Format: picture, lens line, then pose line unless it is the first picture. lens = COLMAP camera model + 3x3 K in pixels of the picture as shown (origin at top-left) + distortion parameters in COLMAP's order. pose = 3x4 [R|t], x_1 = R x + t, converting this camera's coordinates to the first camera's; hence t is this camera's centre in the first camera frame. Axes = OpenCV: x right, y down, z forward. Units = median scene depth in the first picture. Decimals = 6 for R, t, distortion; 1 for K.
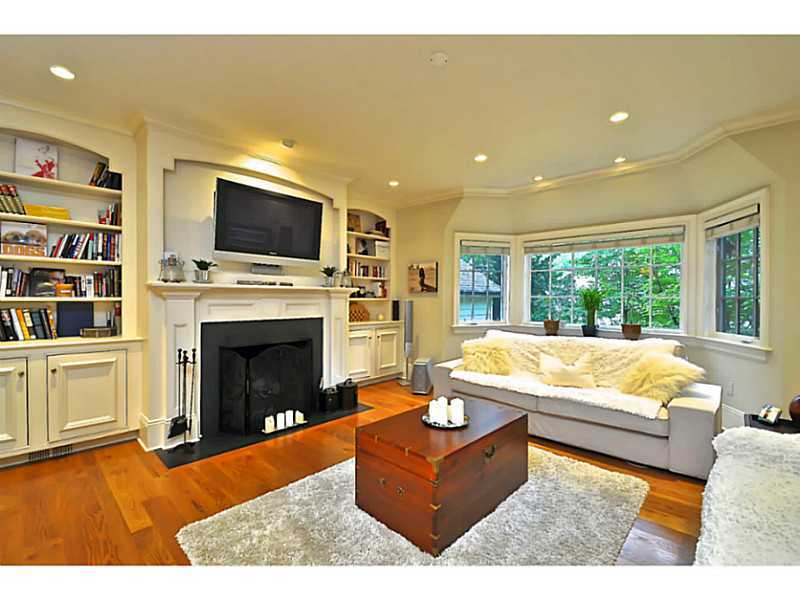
lens RADIAL K [[357.0, 0, 400.4], [0, 357.0, 302.8], [0, 0, 1]] dist [0.001755, -0.013305]
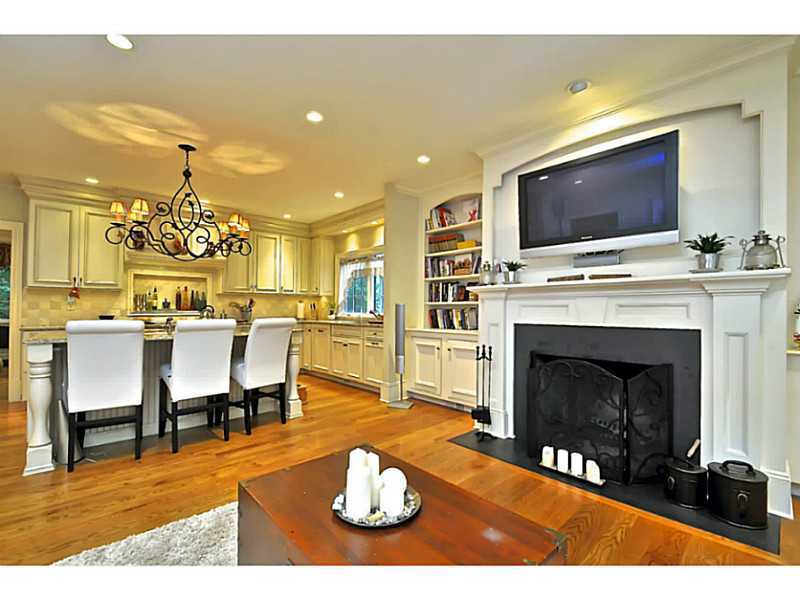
lens RADIAL K [[357.0, 0, 400.4], [0, 357.0, 302.8], [0, 0, 1]] dist [0.001755, -0.013305]
pose [[-0.076307, -0.027686, -0.996700, 0.494681], [-0.022969, 0.999398, -0.026003, 0.032600], [0.996820, 0.020909, -0.076897, 0.798953]]
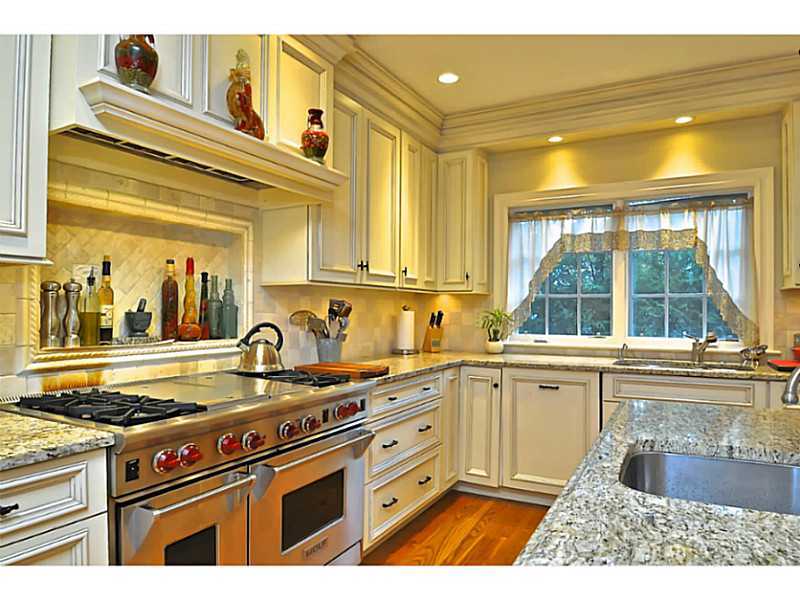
lens RADIAL K [[524.5, 0, 398.0], [0, 524.5, 314.1], [0, 0, 1]] dist [-0.041834, -0.000017]
pose [[0.237479, -0.009668, -0.971345, -0.457789], [-0.019598, 0.999699, -0.014742, 0.014435], [0.971195, 0.022537, 0.237218, -0.377979]]
